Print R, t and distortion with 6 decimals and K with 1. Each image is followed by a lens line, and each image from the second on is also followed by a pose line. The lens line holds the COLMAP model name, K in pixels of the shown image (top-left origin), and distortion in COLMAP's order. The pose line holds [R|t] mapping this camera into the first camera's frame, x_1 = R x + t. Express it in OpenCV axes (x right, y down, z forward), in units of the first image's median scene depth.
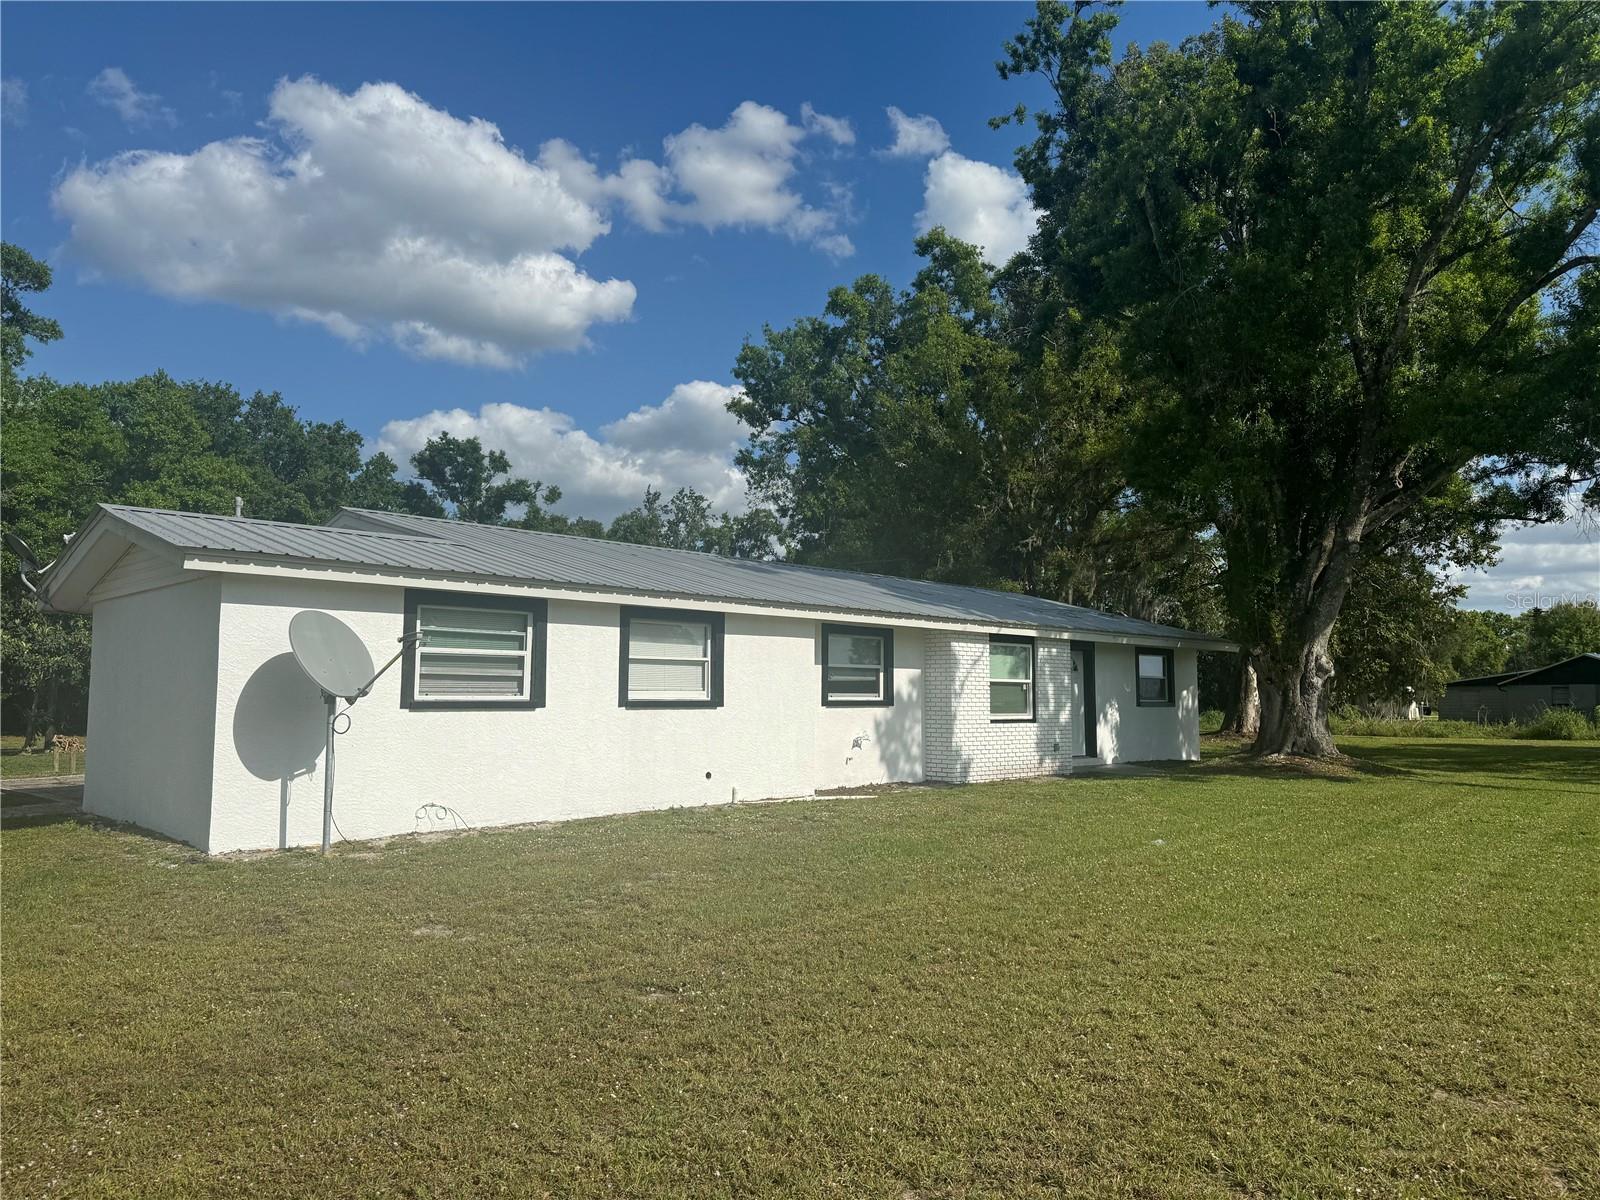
lens RADIAL K [[1080.9, 0, 798.1], [0, 1080.9, 621.0], [0, 0, 1]] dist [0.062118, -0.069829]
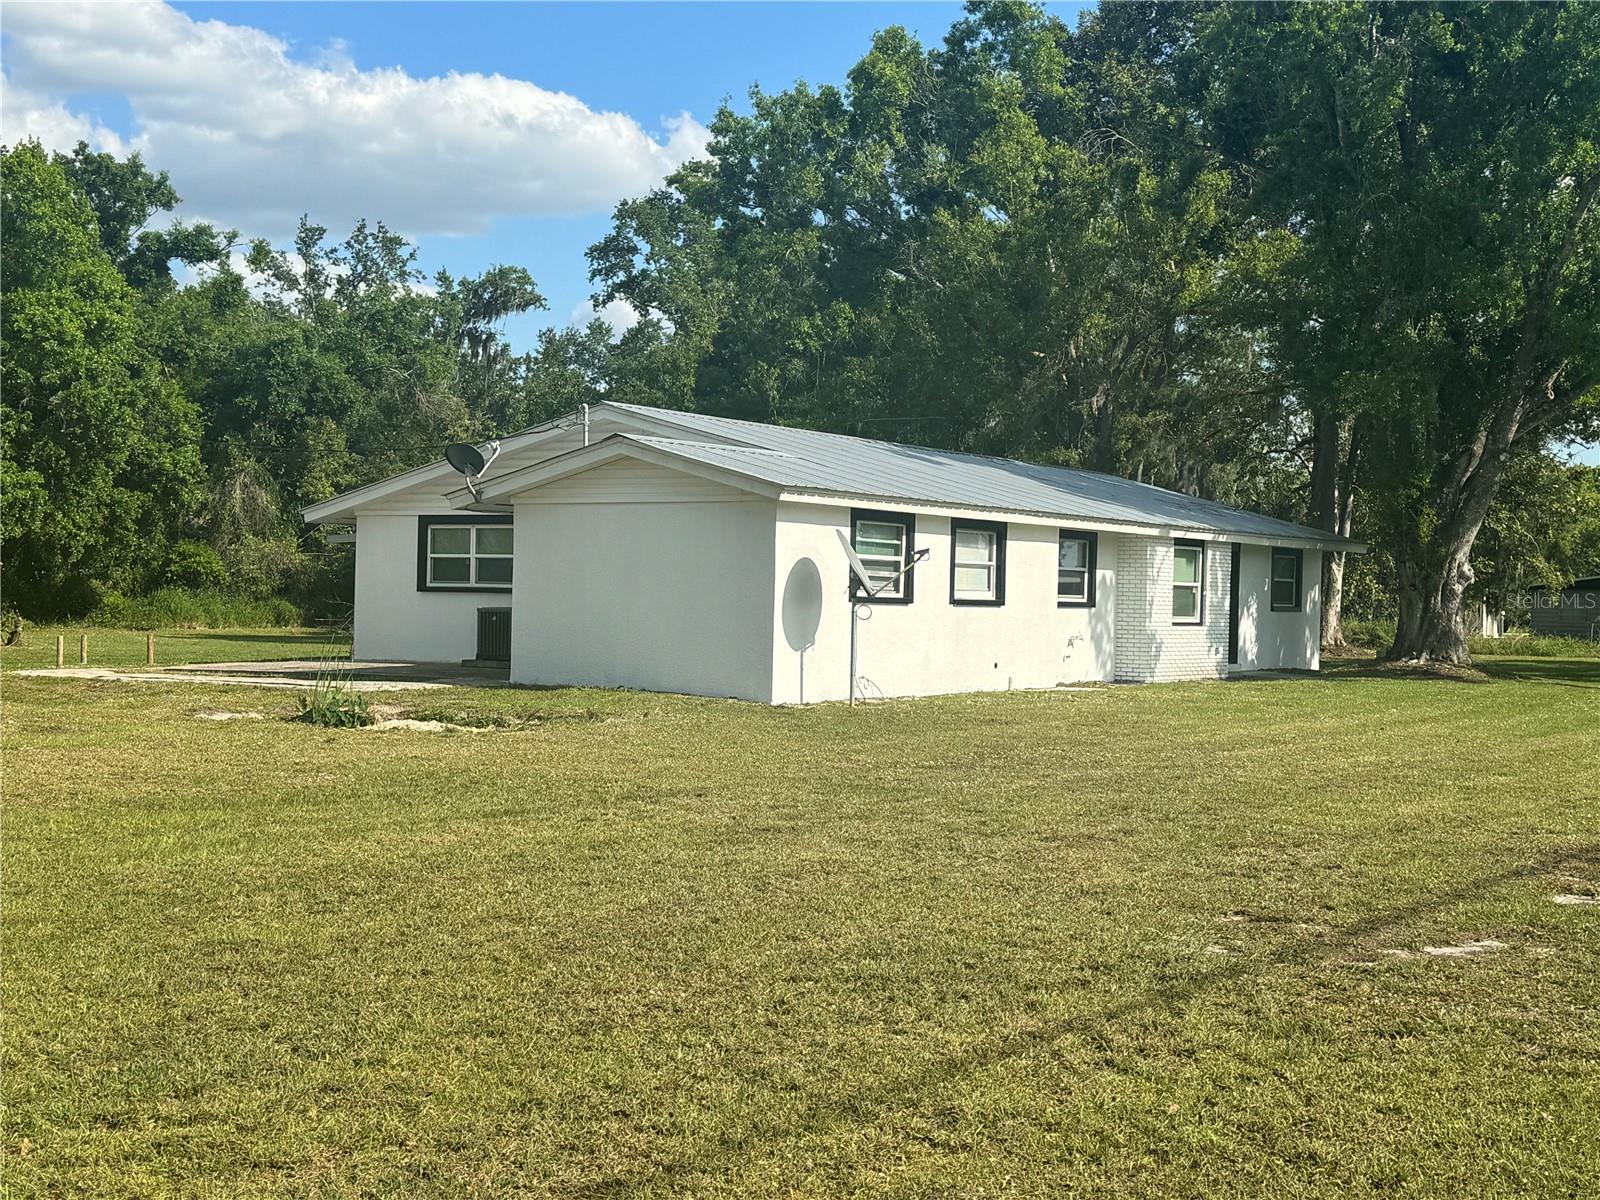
lens RADIAL K [[2118.5, 0, 793.0], [0, 2118.5, 615.7], [0, 0, 1]] dist [0.147164, -0.131253]
pose [[0.978148, 0.016480, 0.207257, -0.581012], [-0.033726, 0.996228, 0.079955, -0.062217], [-0.205157, -0.085198, 0.975014, -0.868063]]
